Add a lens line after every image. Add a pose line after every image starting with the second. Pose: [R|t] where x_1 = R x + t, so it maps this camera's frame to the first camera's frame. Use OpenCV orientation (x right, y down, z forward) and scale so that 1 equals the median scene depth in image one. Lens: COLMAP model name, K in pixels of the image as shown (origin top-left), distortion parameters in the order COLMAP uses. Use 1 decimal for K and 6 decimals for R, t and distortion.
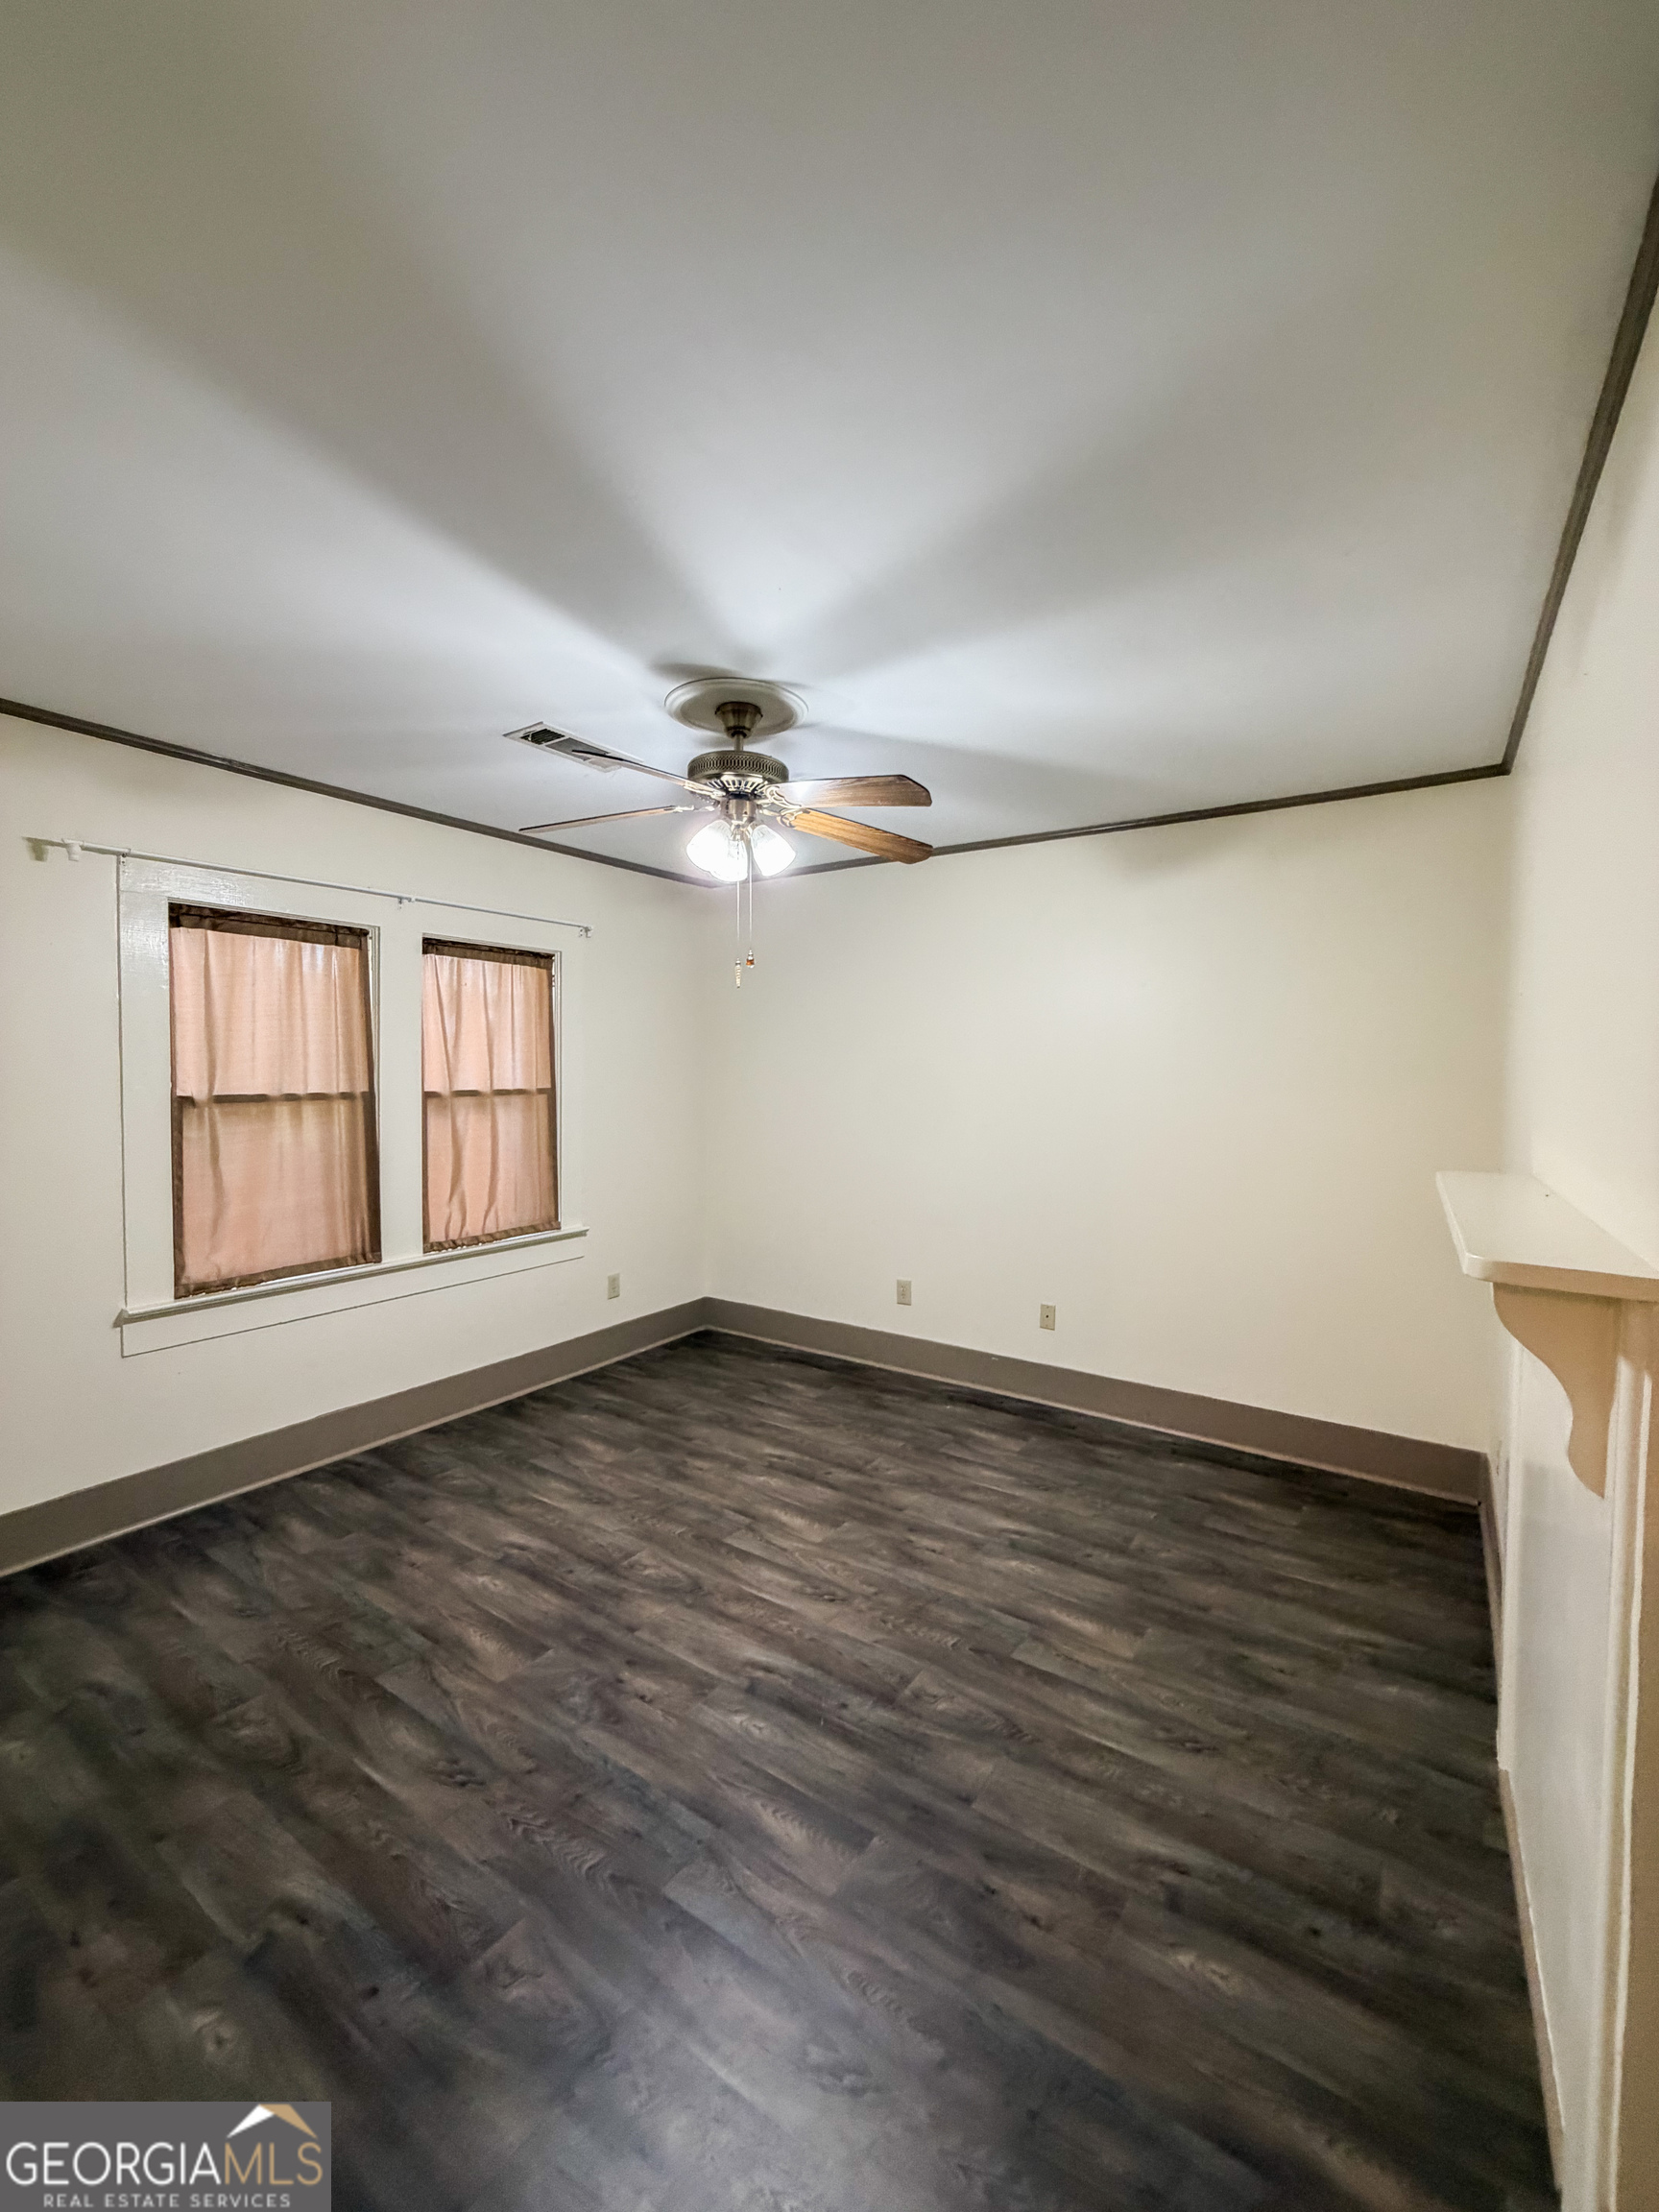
lens RADIAL K [[887.5, 0, 839.1], [0, 887.5, 1118.6], [0, 0, 1]] dist [-0.002001, 0.000641]
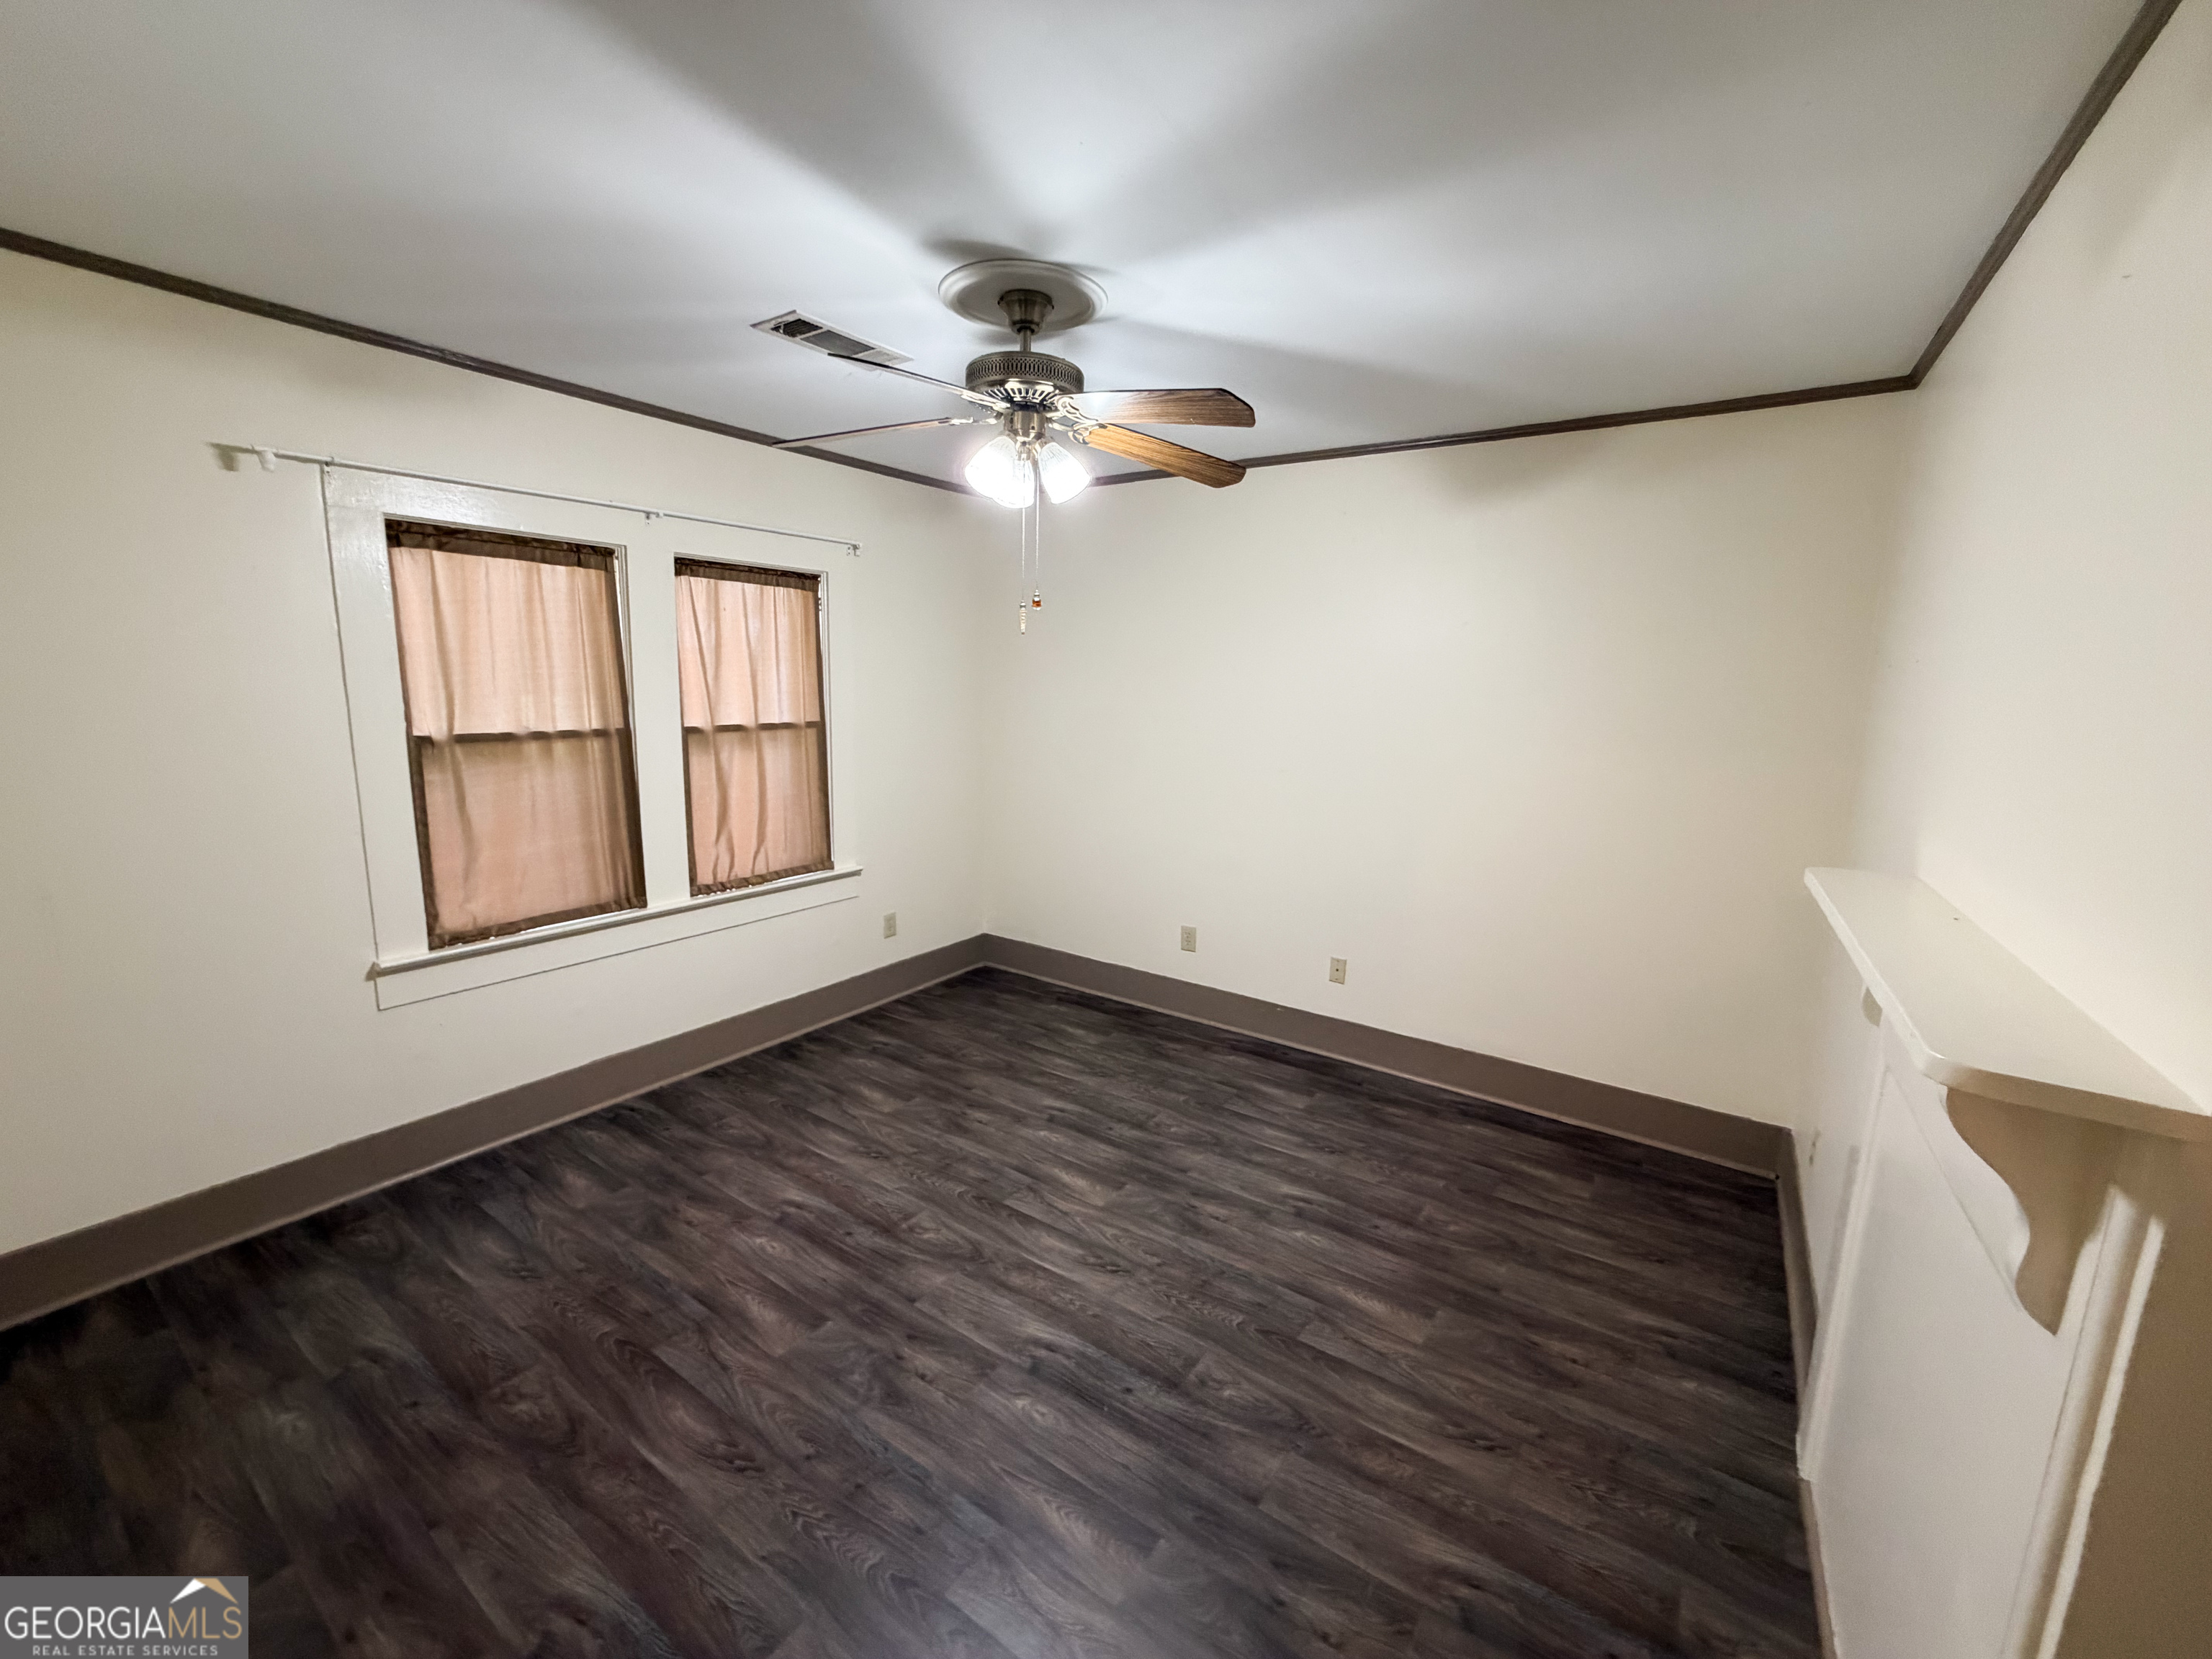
lens RADIAL K [[887.5, 0, 1107.0], [0, 887.5, 845.4], [0, 0, 1]] dist [-0.002001, 0.000641]
pose [[0.999785, 0.019161, -0.007948, -0.019085], [-0.017948, 0.991123, 0.131735, -0.056453], [0.010402, -0.131564, 0.991253, 0.092931]]
